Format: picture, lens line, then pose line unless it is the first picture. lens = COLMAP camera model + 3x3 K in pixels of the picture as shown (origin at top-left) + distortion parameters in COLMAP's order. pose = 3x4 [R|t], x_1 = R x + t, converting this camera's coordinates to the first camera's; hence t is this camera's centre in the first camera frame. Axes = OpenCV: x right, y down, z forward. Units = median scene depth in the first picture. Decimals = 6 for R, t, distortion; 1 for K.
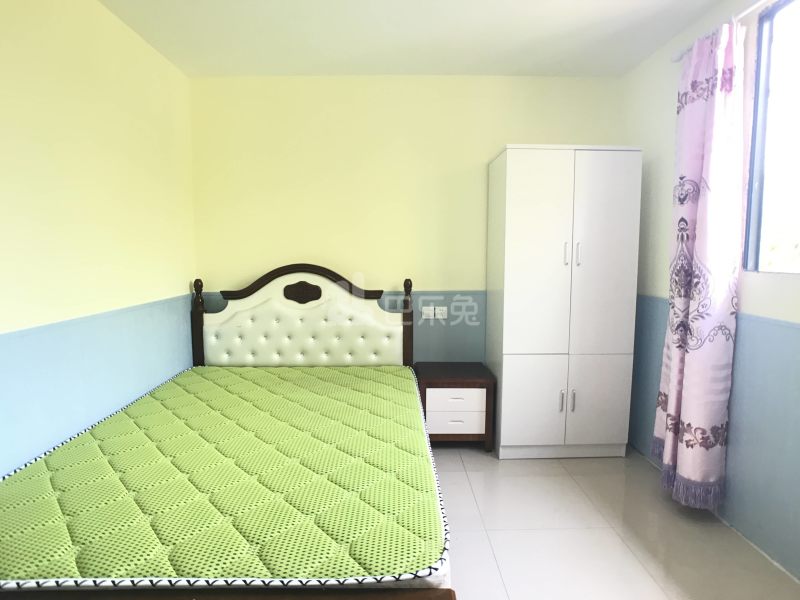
lens RADIAL K [[452.5, 0, 400.8], [0, 452.5, 296.4], [0, 0, 1]] dist [-0.027458, 0.003216]
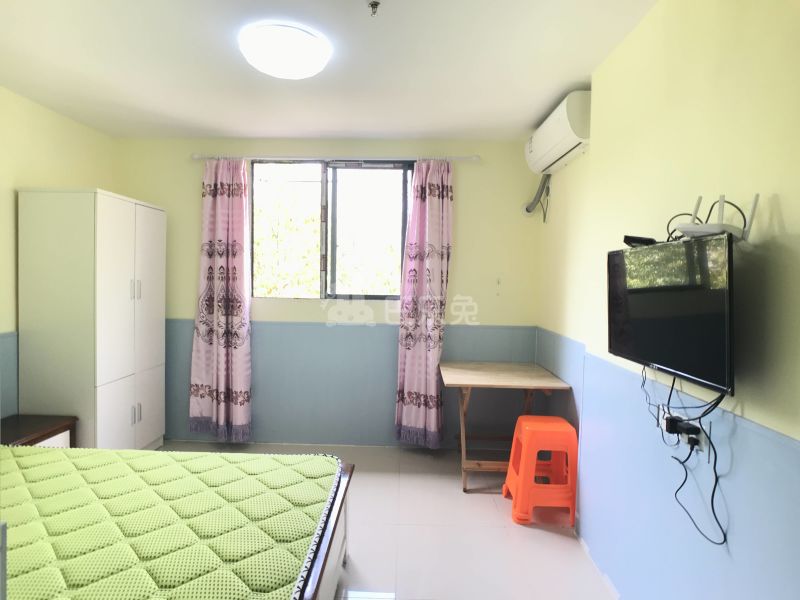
lens RADIAL K [[452.5, 0, 399.9], [0, 452.5, 299.0], [0, 0, 1]] dist [-0.027458, 0.003216]
pose [[0.027352, -0.044200, 0.998648, -0.950970], [0.083741, 0.995612, 0.041772, -0.070401], [-0.996112, 0.082485, 0.030934, 0.320671]]
